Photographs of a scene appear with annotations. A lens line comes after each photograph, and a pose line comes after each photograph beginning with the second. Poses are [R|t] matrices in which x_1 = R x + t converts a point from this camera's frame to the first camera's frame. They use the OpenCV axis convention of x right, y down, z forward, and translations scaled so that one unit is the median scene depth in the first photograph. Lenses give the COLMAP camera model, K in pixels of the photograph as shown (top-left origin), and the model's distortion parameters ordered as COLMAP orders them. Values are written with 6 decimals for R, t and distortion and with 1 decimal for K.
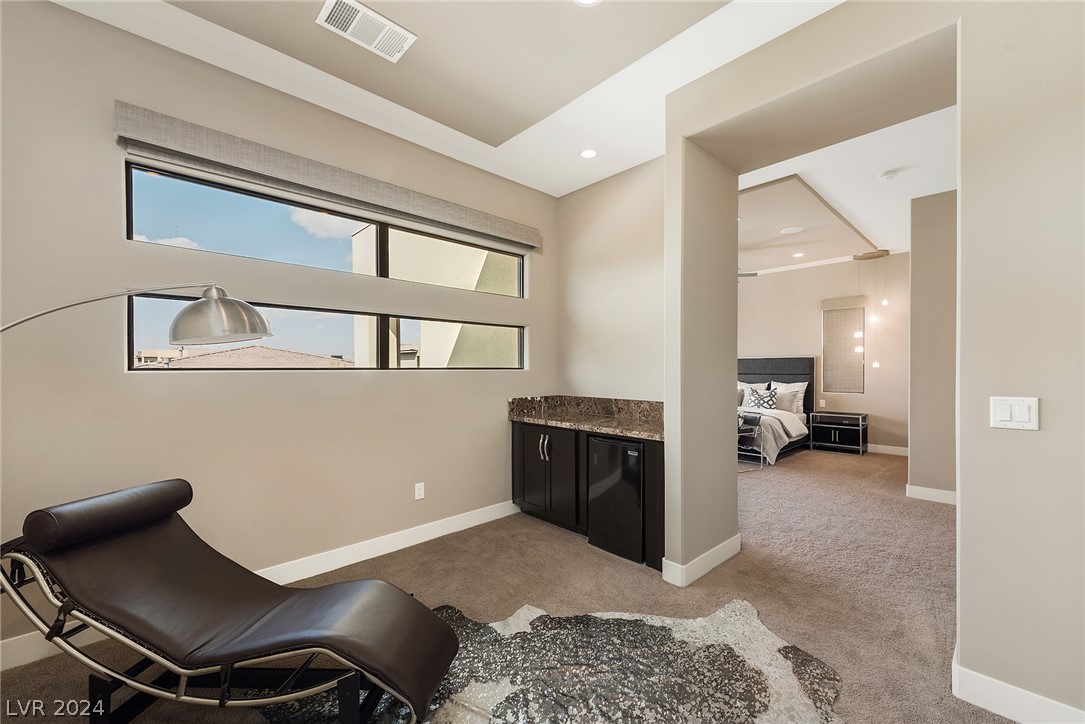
lens RADIAL K [[438.6, 0, 542.3], [0, 438.6, 367.6], [0, 0, 1]] dist [0.003844, -0.000634]
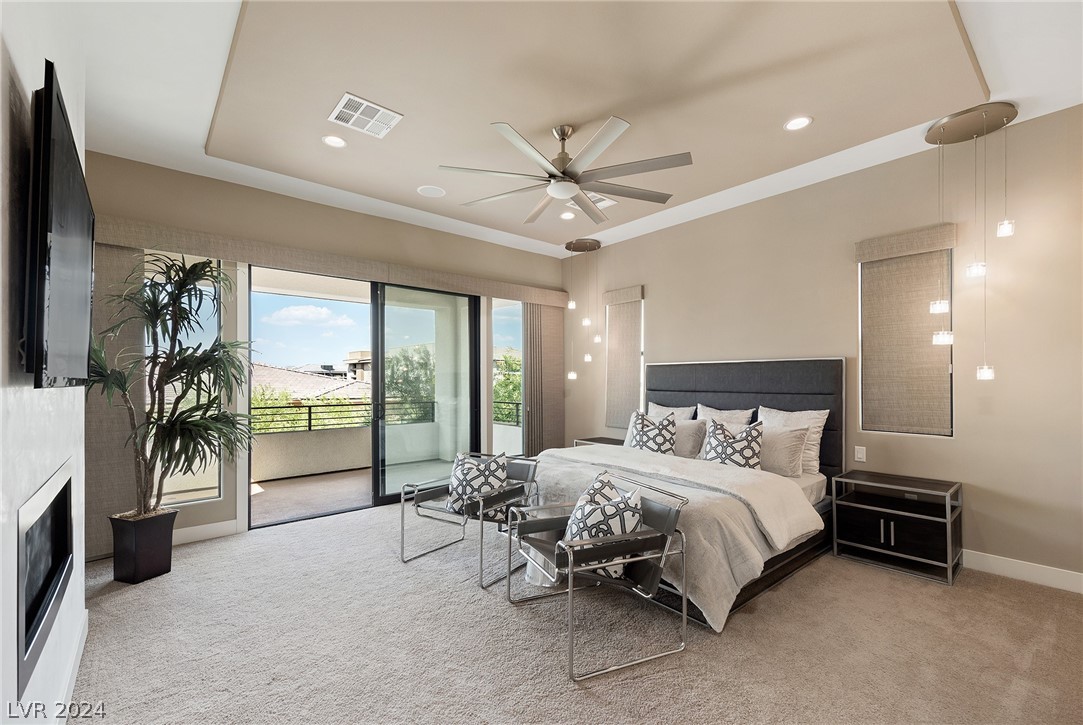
lens RADIAL K [[466.7, 0, 541.3], [0, 466.7, 372.9], [0, 0, 1]] dist [0.004094, -0.000788]
pose [[0.998539, 0.001594, -0.054015, 0.322378], [-0.002272, 0.999919, -0.012489, -0.000615], [0.053991, 0.012593, 0.998462, 0.477481]]
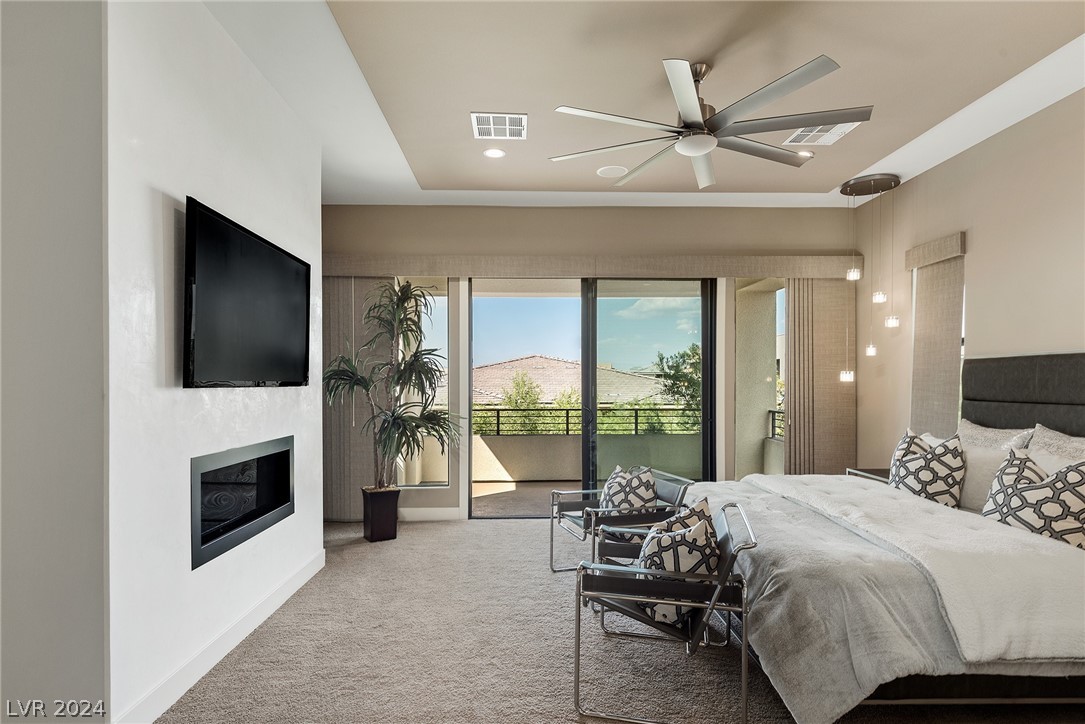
lens RADIAL K [[583.8, 0, 534.2], [0, 583.8, 381.2], [0, 0, 1]] dist [0.011664, -0.004815]
pose [[0.742432, 0.000898, -0.669921, 0.526093], [-0.000506, 1.000000, 0.000779, -0.001269], [0.669921, -0.000239, 0.742432, 0.506803]]
